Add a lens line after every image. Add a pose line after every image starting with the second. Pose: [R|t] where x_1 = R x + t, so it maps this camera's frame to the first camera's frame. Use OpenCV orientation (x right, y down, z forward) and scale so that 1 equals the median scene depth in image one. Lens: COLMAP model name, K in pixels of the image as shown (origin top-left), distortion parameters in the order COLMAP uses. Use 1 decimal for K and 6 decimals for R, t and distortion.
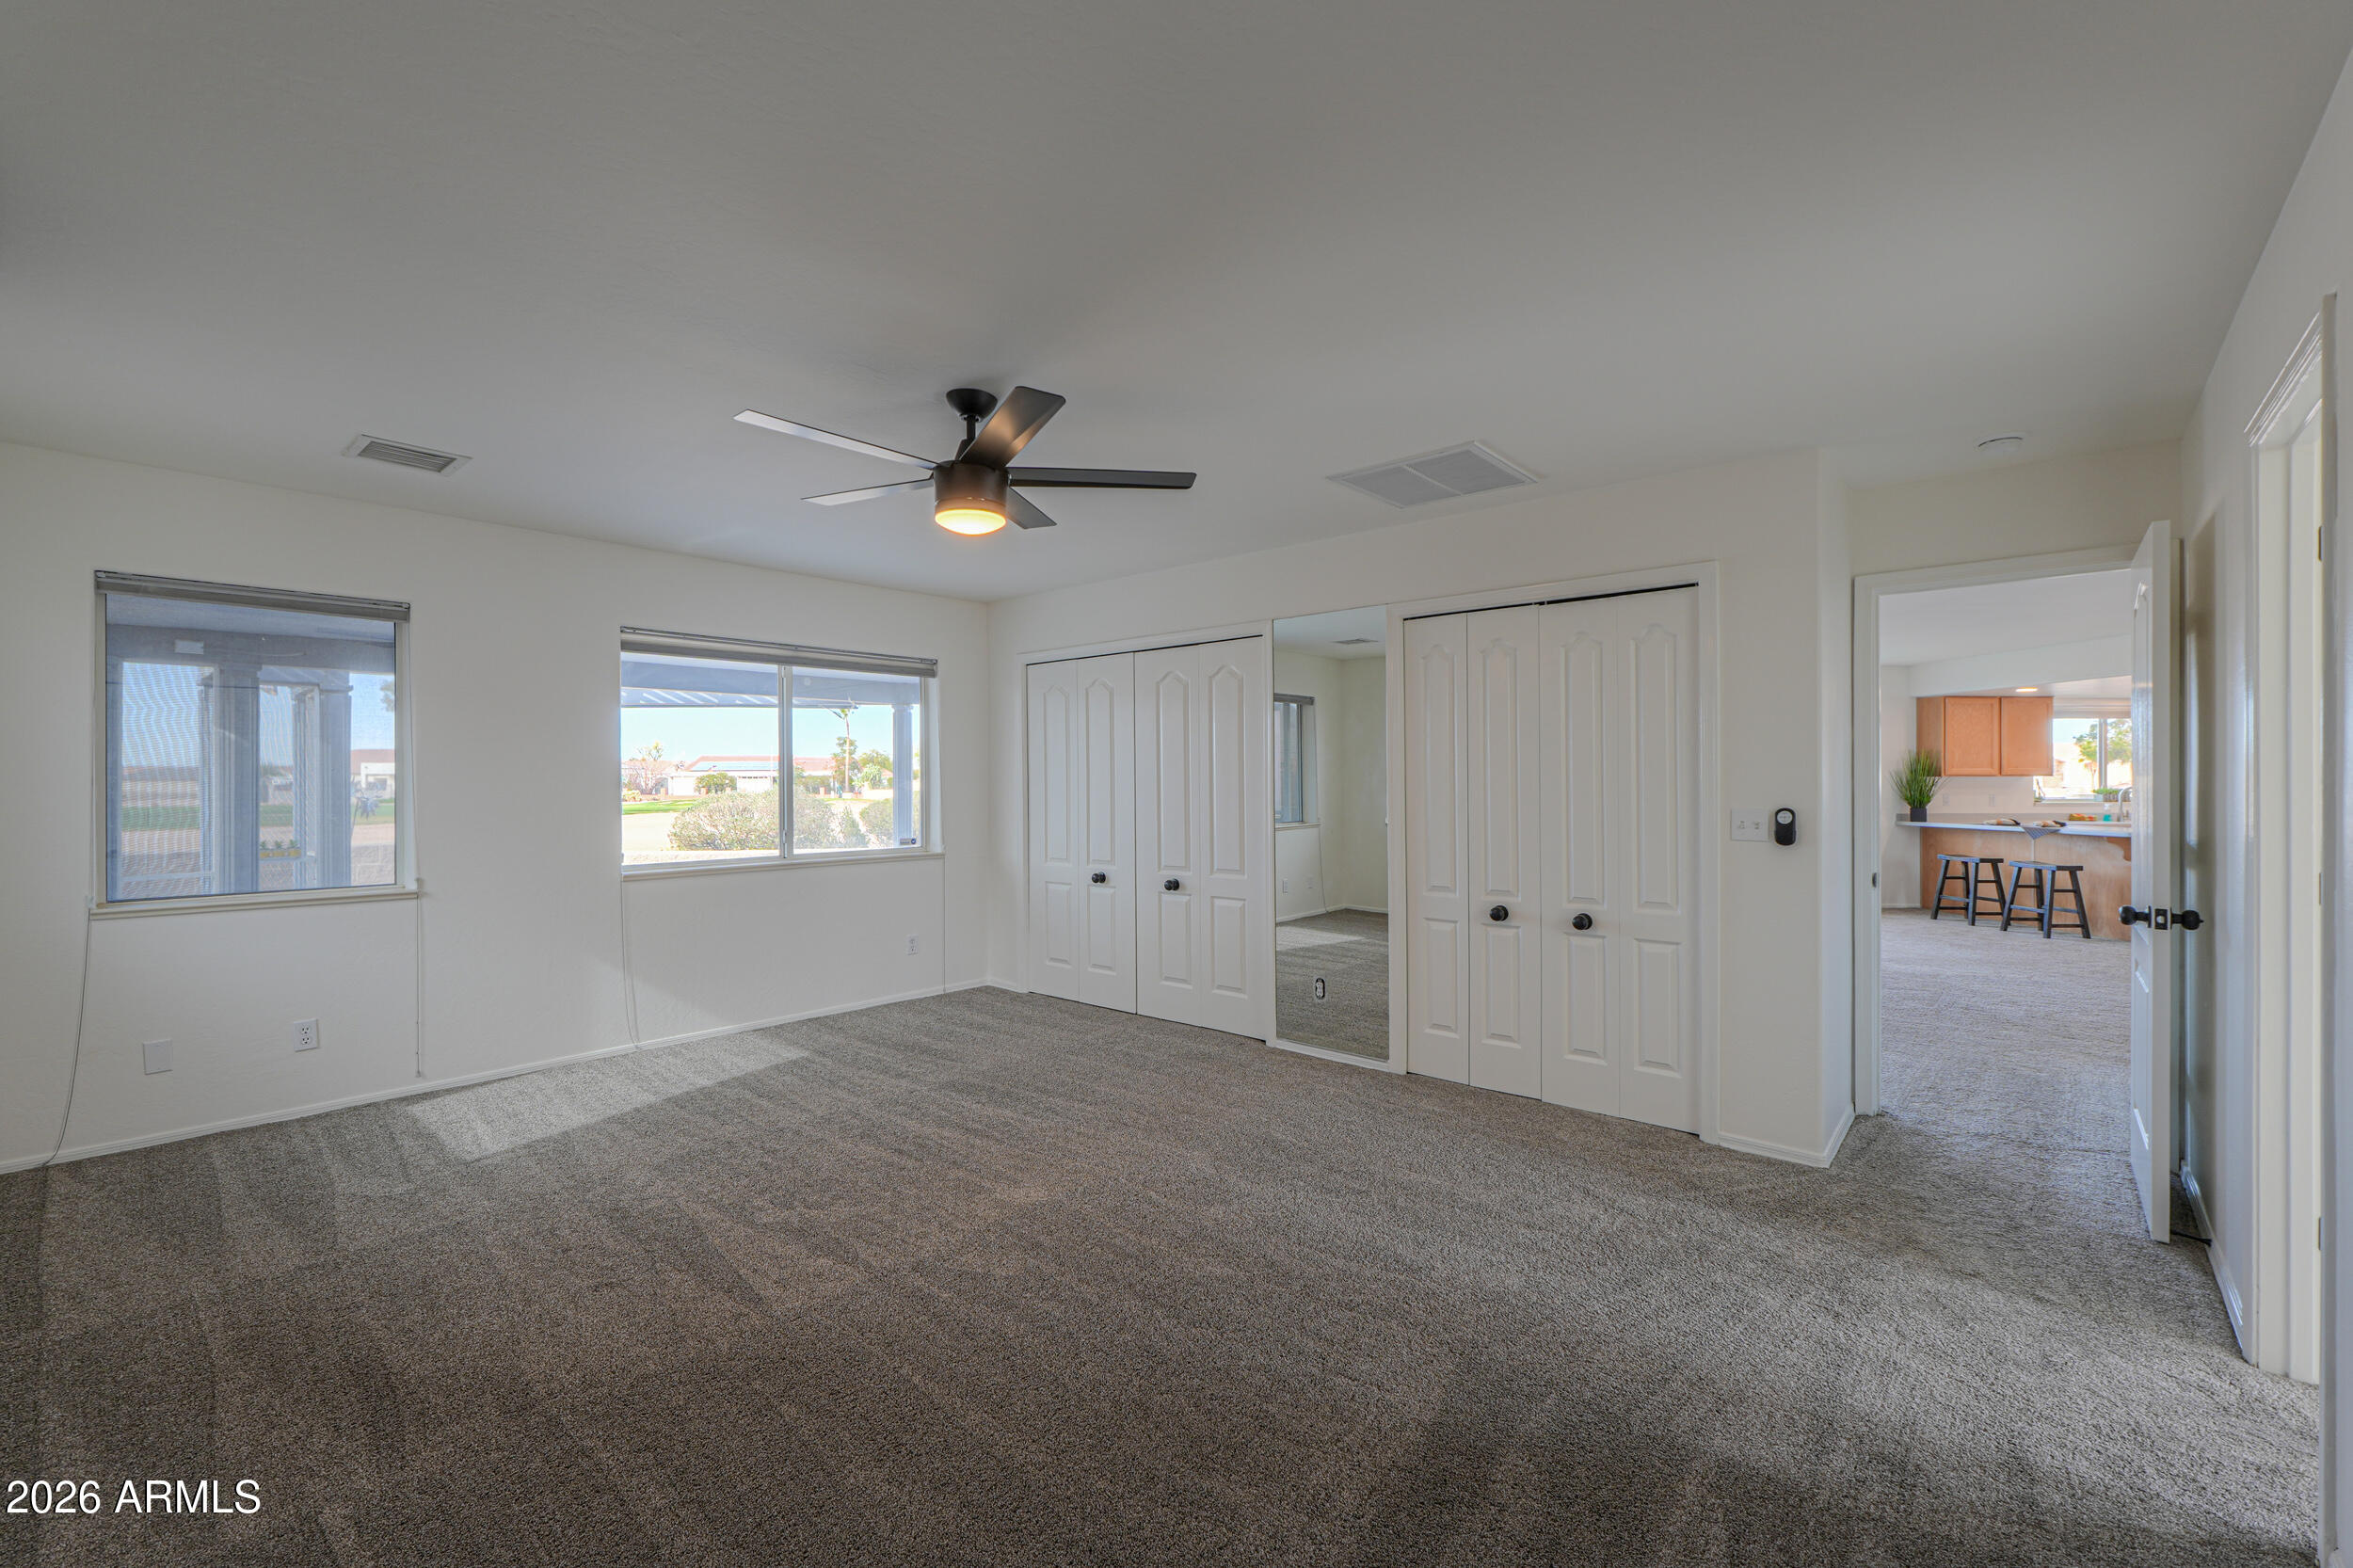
lens RADIAL K [[988.8, 0, 1166.2], [0, 988.8, 780.3], [0, 0, 1]] dist [-0.001917, -0.000184]
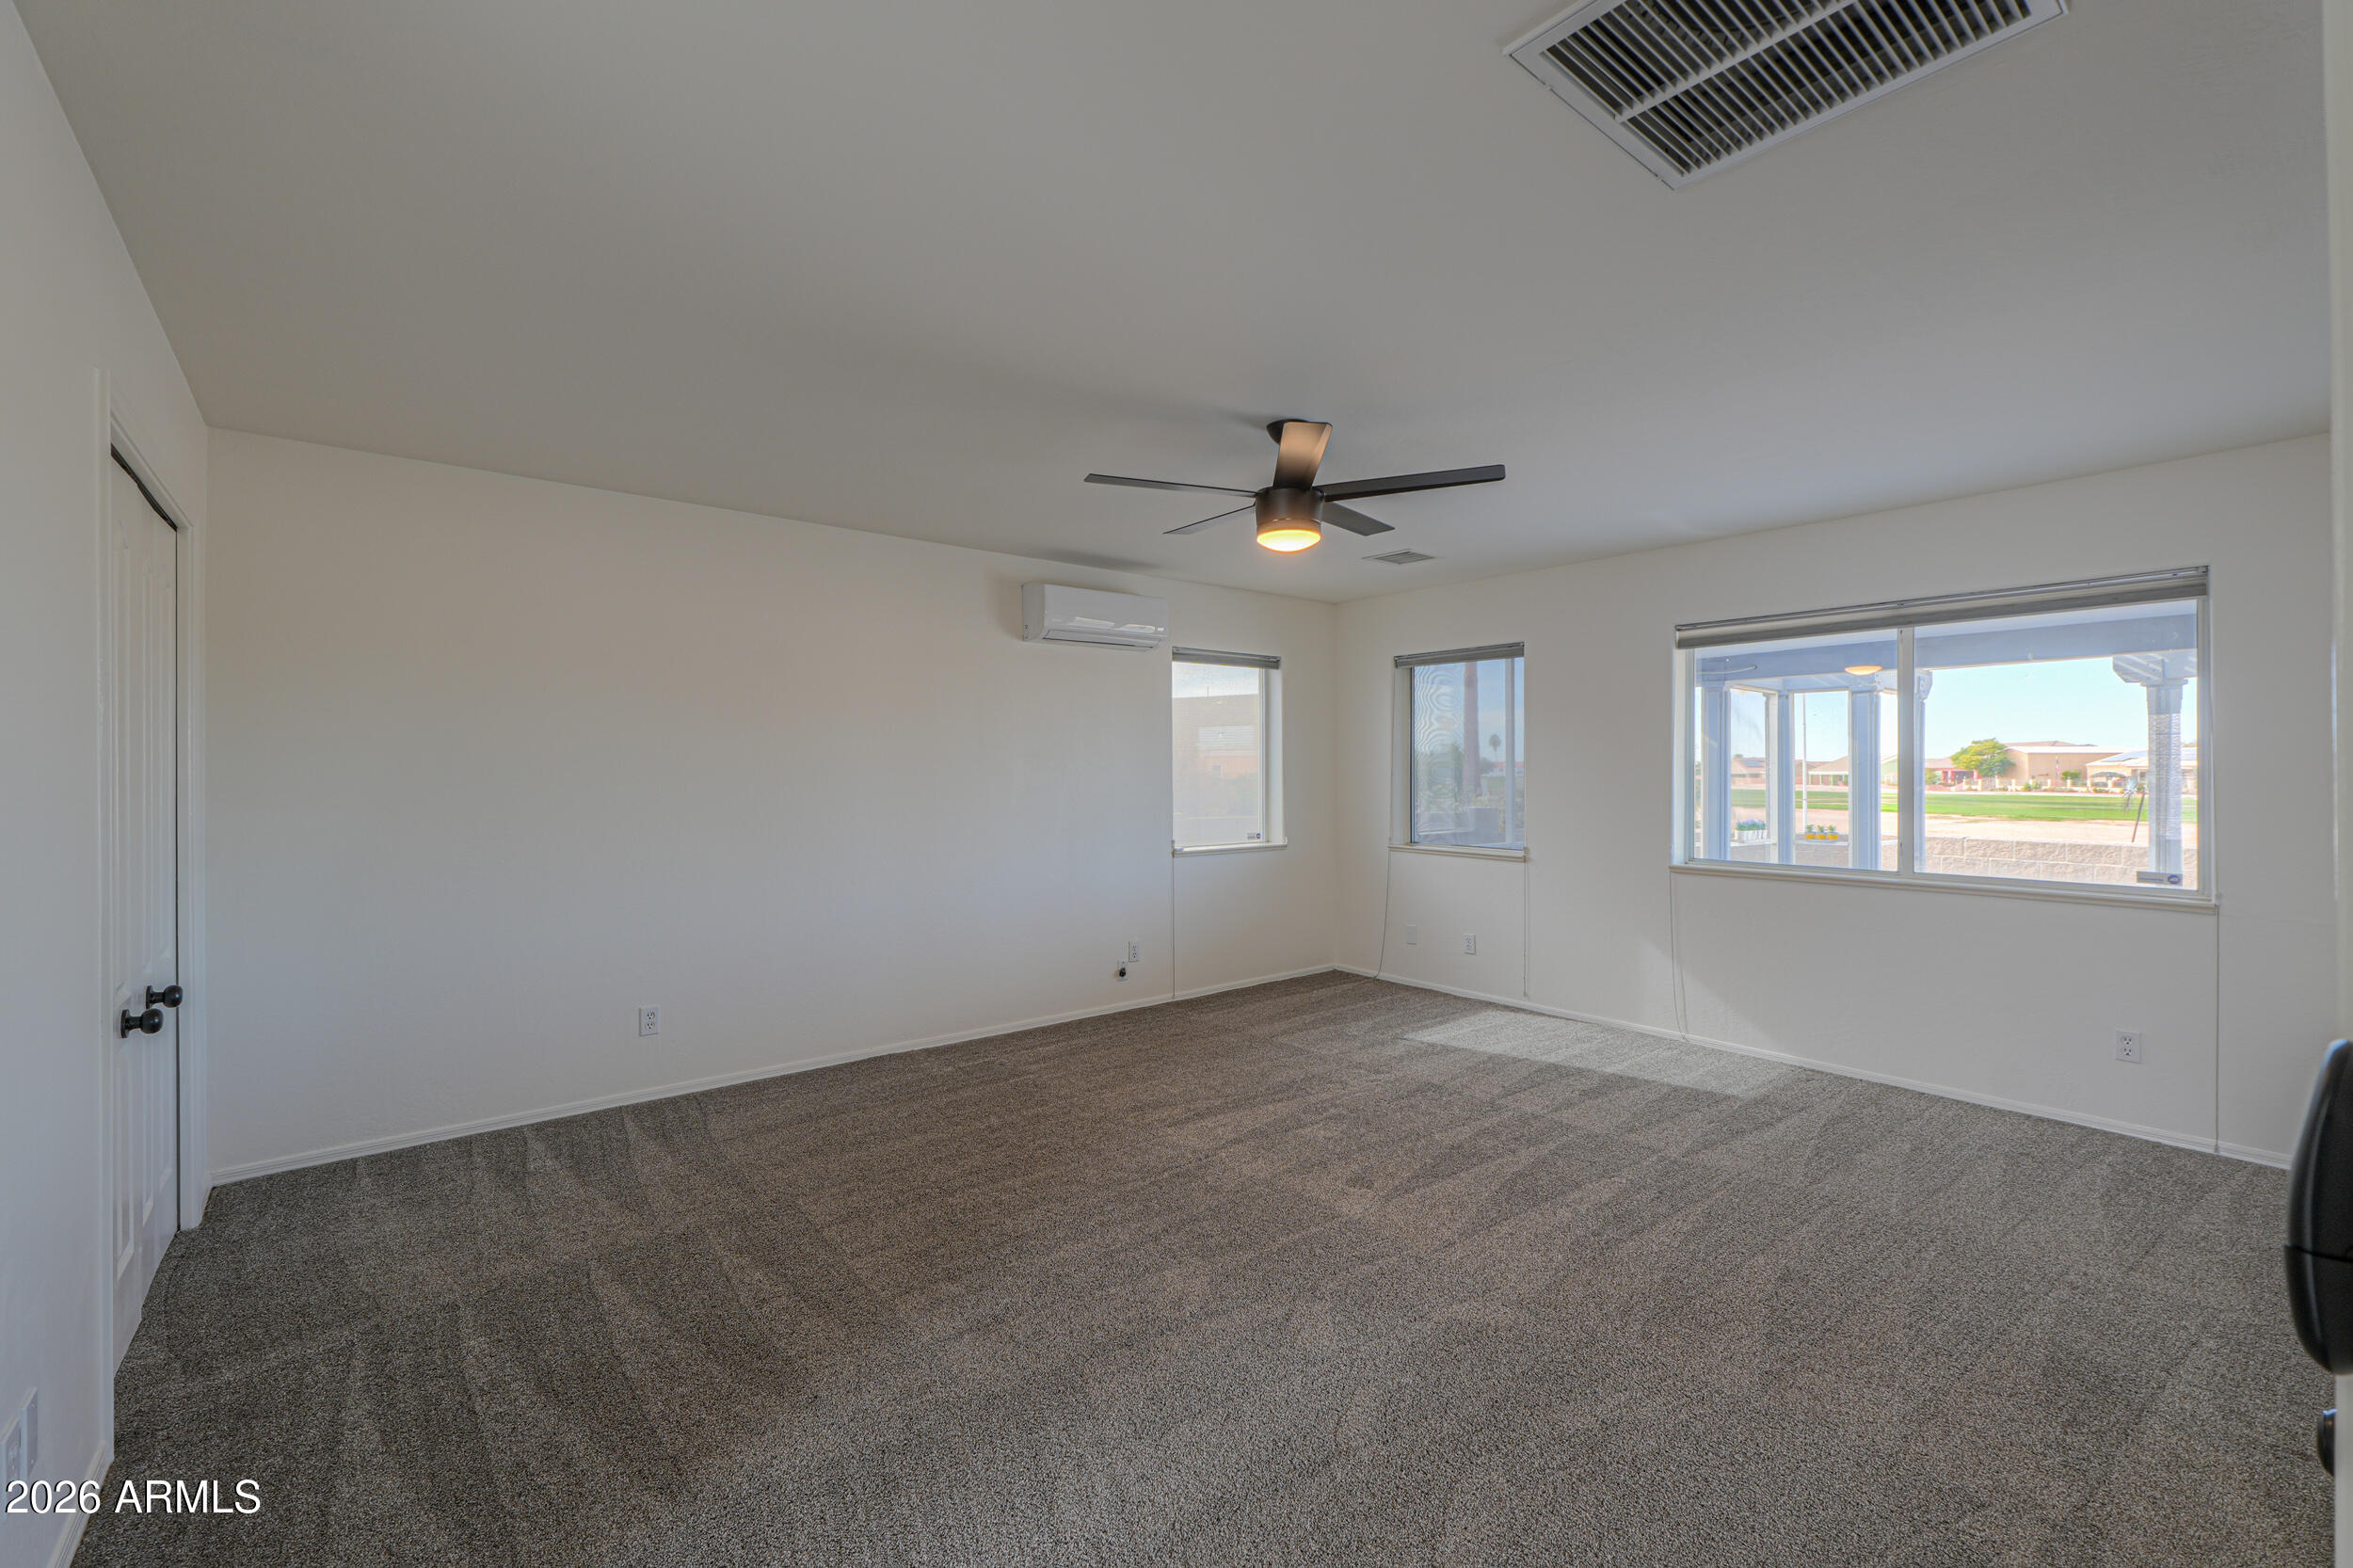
lens RADIAL K [[988.8, 0, 1166.2], [0, 988.8, 780.3], [0, 0, 1]] dist [-0.001917, -0.000184]
pose [[-0.170956, 0.011312, -0.985214, 0.634419], [0.000428, 0.999935, 0.011407, -0.006893], [0.985278, 0.001529, -0.170950, 0.739305]]
